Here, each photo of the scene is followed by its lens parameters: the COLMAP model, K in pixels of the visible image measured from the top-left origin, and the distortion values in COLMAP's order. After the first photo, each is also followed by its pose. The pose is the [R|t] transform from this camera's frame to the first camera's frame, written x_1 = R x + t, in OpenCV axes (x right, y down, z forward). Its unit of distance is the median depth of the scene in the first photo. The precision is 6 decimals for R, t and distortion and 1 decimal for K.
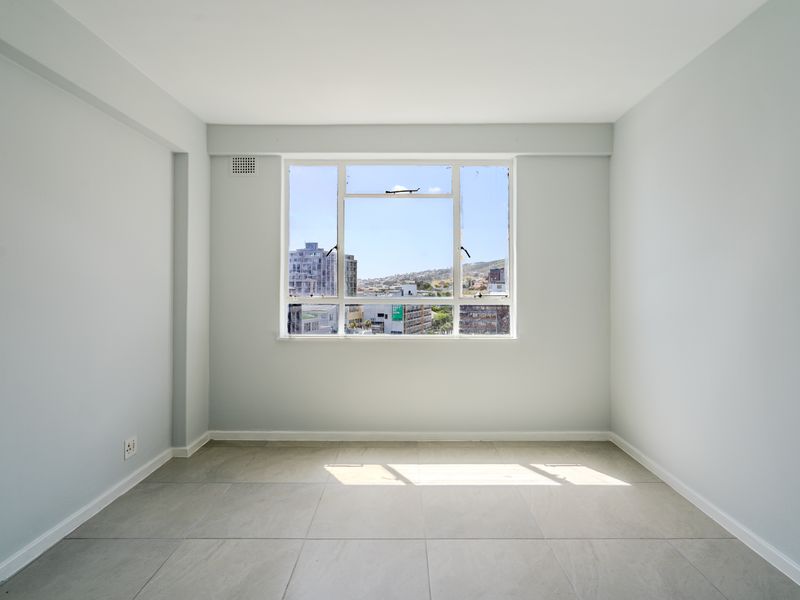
lens RADIAL K [[419.9, 0, 401.3], [0, 419.9, 284.8], [0, 0, 1]] dist [-0.003685, 0.000759]
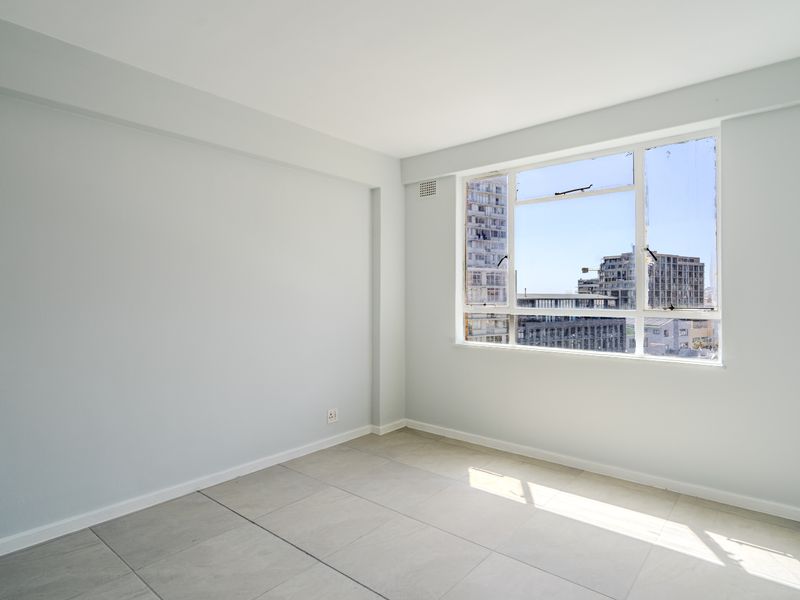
lens RADIAL K [[443.4, 0, 401.6], [0, 443.4, 289.0], [0, 0, 1]] dist [0.003288, 0.001765]
pose [[0.778619, -0.009660, -0.627423, 0.345381], [0.001558, 0.999908, -0.013461, 0.002072], [0.627495, 0.009503, 0.778563, 0.026537]]
